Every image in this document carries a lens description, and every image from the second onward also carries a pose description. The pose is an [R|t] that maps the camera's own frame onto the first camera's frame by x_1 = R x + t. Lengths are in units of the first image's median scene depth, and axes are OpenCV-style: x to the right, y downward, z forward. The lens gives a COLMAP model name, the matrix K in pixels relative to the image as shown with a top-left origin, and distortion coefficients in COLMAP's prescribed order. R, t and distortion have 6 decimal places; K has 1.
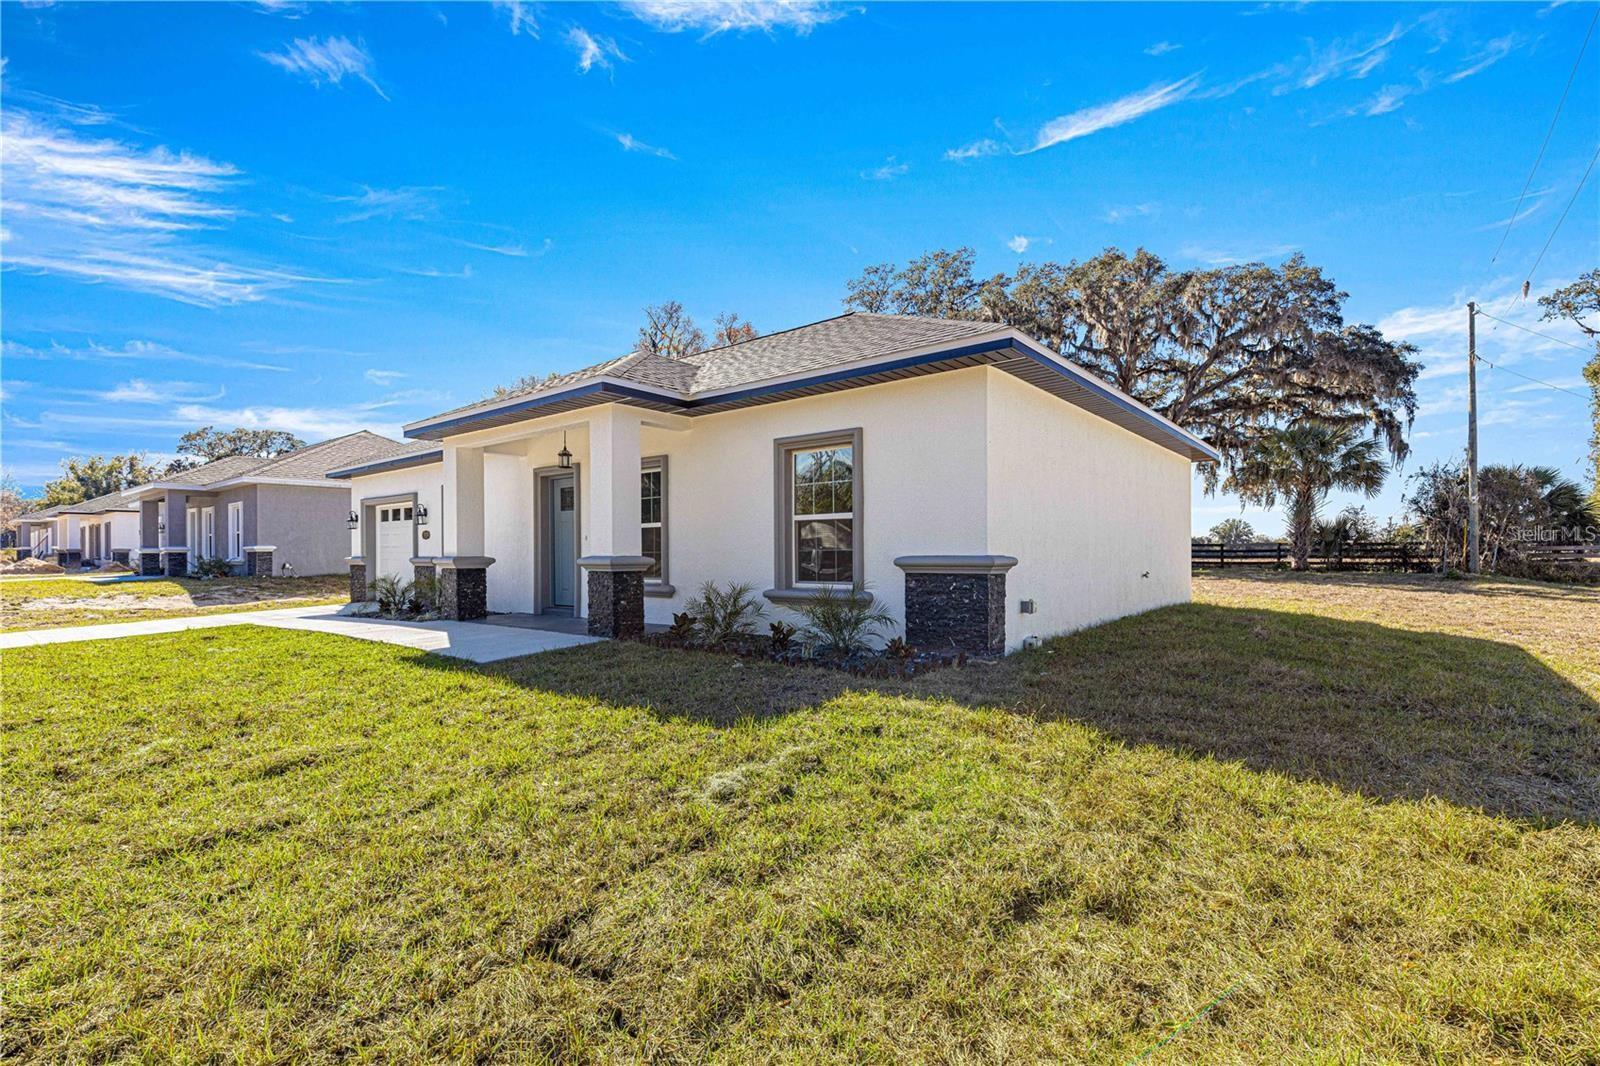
lens RADIAL K [[713.7, 0, 795.7], [0, 713.7, 545.5], [0, 0, 1]] dist [0.003090, -0.002236]
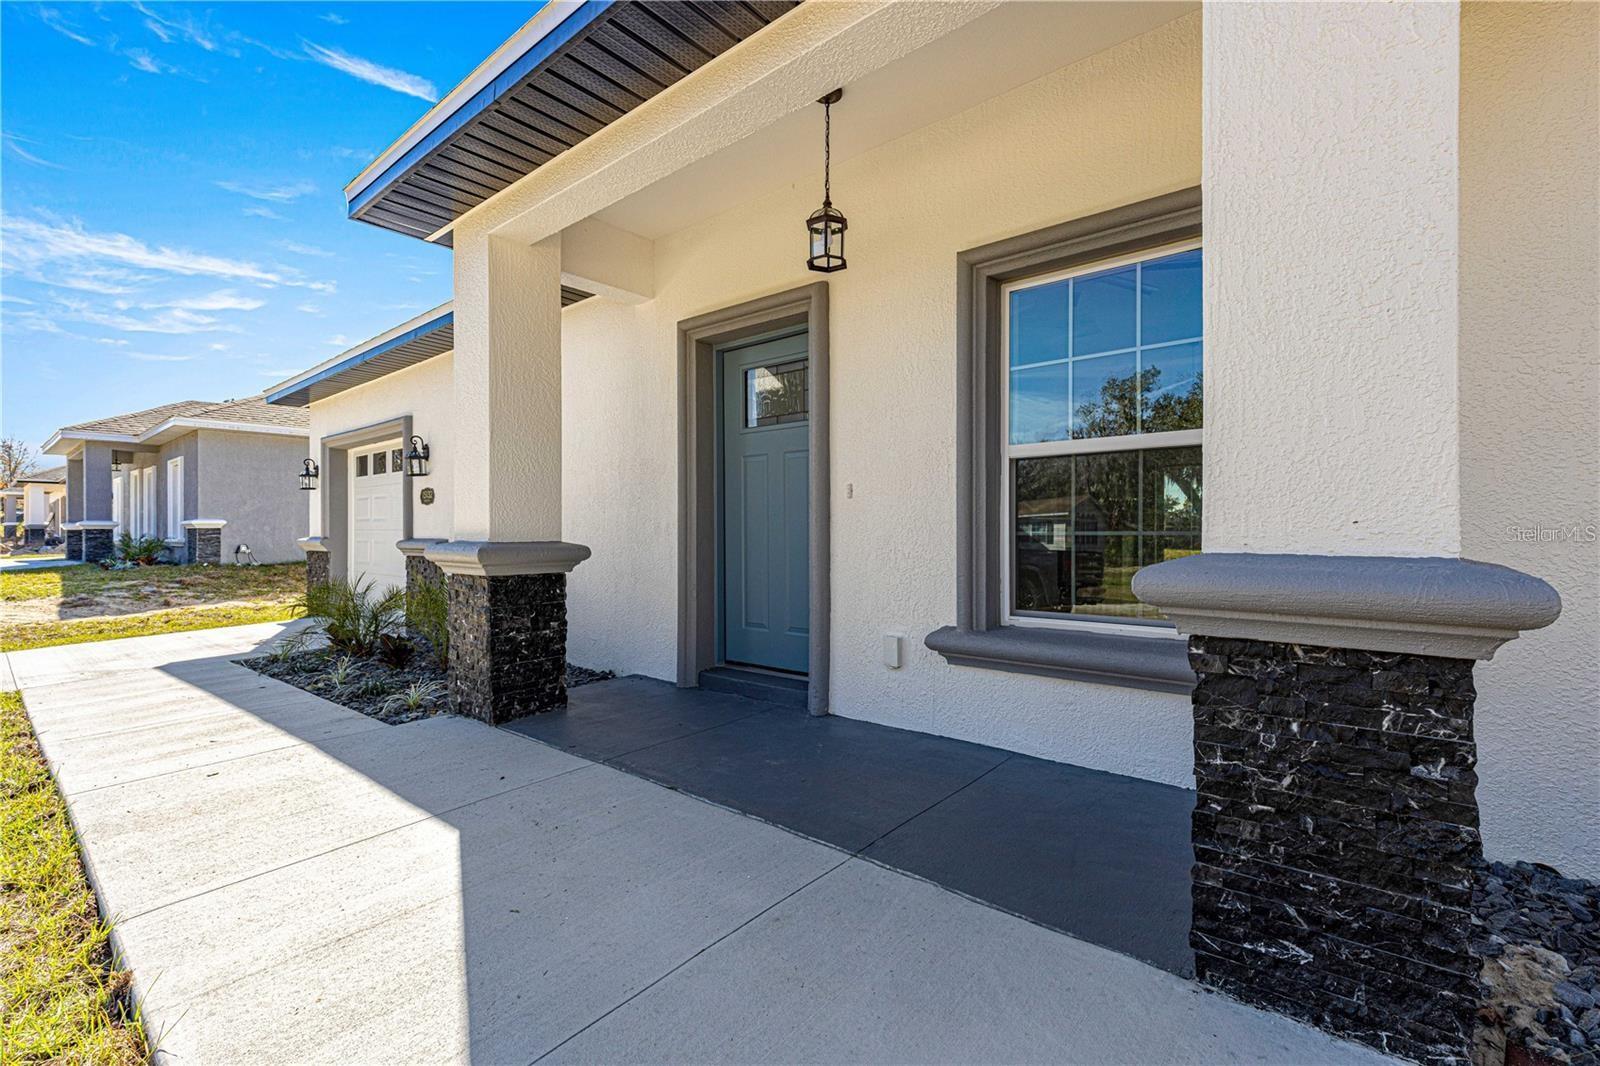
lens RADIAL K [[713.7, 0, 803.7], [0, 713.7, 528.0], [0, 0, 1]] dist [0.003090, -0.002236]
pose [[0.999761, 0.002458, -0.021719, -0.207307], [-0.002327, 0.999979, 0.006060, 0.003856], [0.021734, -0.006008, 0.999746, 0.432839]]
